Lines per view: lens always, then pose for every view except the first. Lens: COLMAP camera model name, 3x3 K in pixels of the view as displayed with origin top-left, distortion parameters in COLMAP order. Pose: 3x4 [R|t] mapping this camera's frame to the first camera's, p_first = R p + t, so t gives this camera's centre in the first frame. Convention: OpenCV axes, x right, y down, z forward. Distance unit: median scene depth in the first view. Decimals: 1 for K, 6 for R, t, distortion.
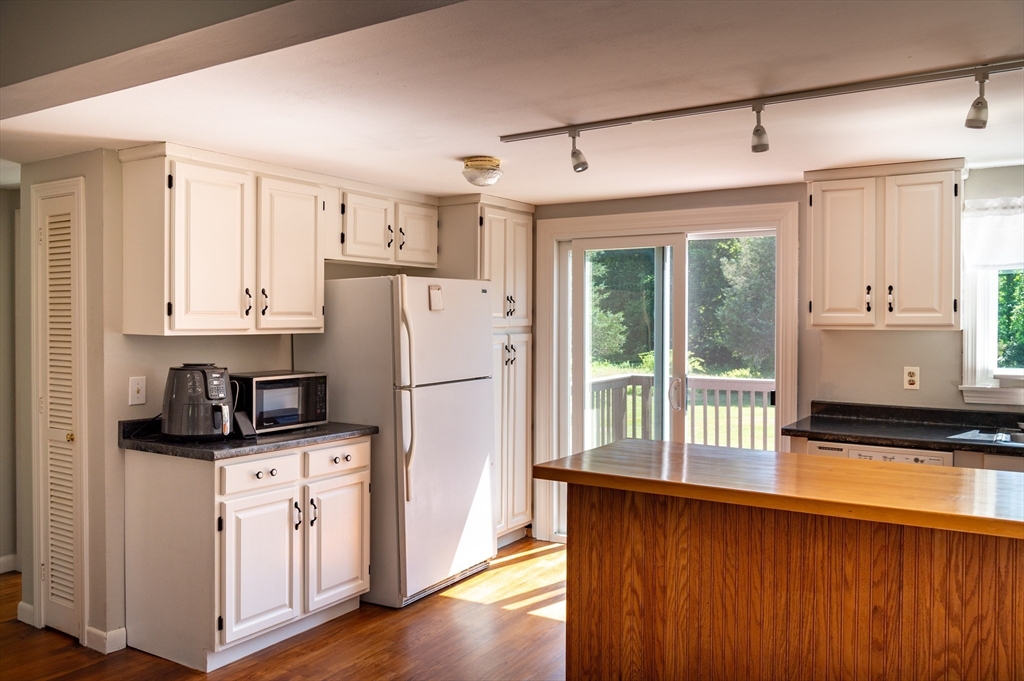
lens RADIAL K [[821.8, 0, 514.5], [0, 821.8, 327.7], [0, 0, 1]] dist [-0.008079, -0.006123]
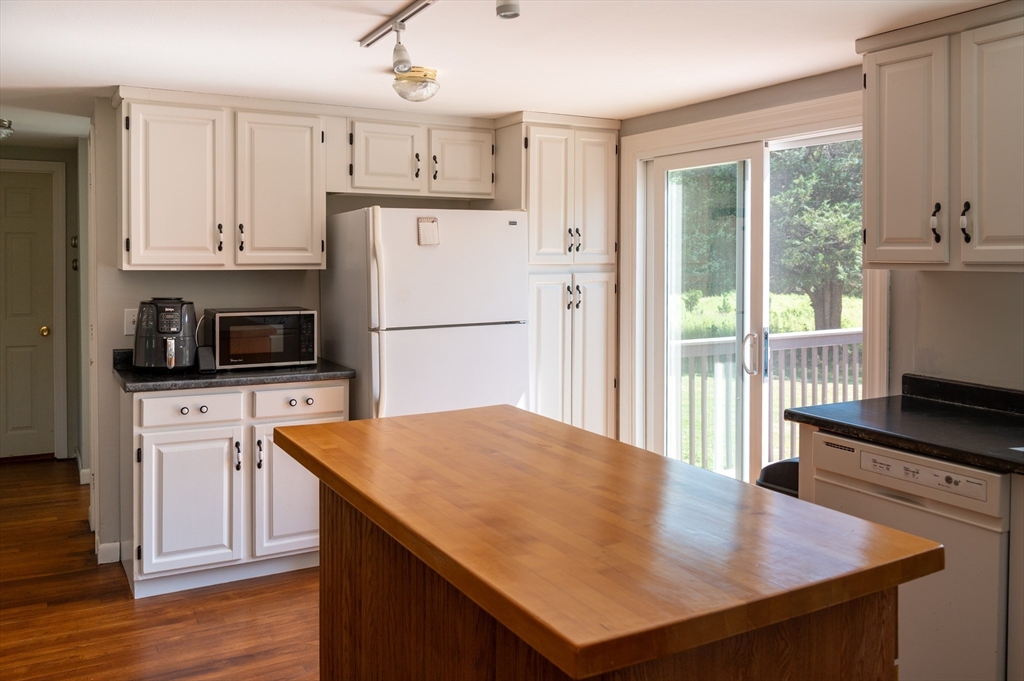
lens RADIAL K [[843.1, 0, 508.5], [0, 843.1, 268.3], [0, 0, 1]] dist [-0.006252, -0.004542]
pose [[0.879334, 0.007349, -0.476148, 0.463768], [-0.006474, 0.999973, 0.003477, 0.000566], [0.476161, 0.000025, 0.879358, 0.257511]]
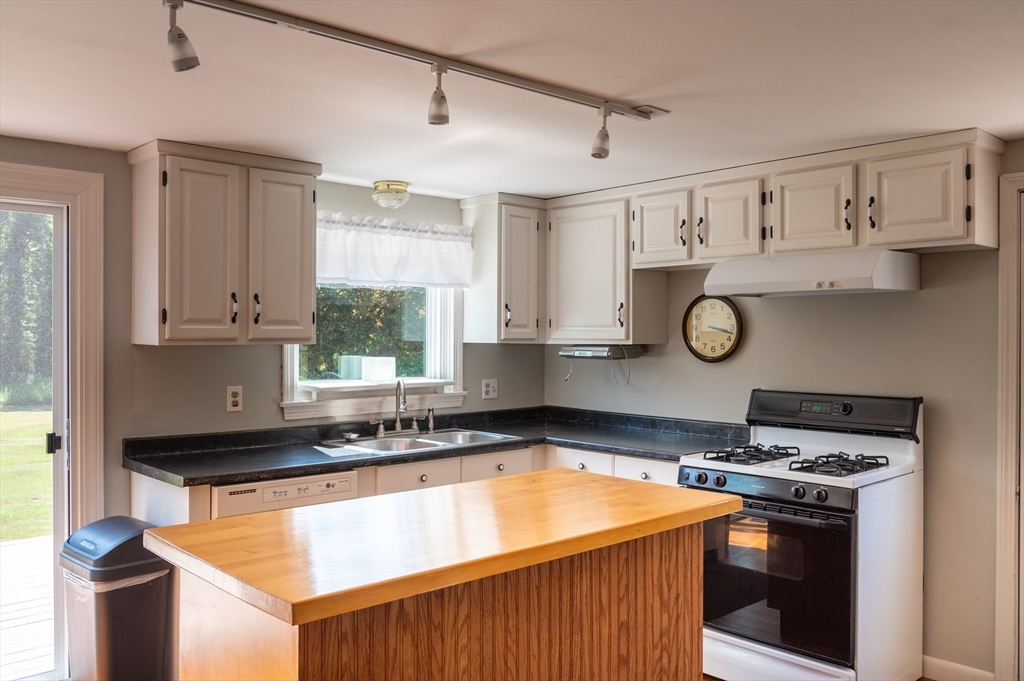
lens RADIAL K [[844.7, 0, 512.0], [0, 844.7, 340.5], [0, 0, 1]] dist [-0.017147, -0.010951]
pose [[0.257564, -0.009467, 0.966215, -0.343226], [0.010257, 0.999922, 0.007063, -0.005306], [-0.966207, 0.008092, 0.257641, 0.515359]]
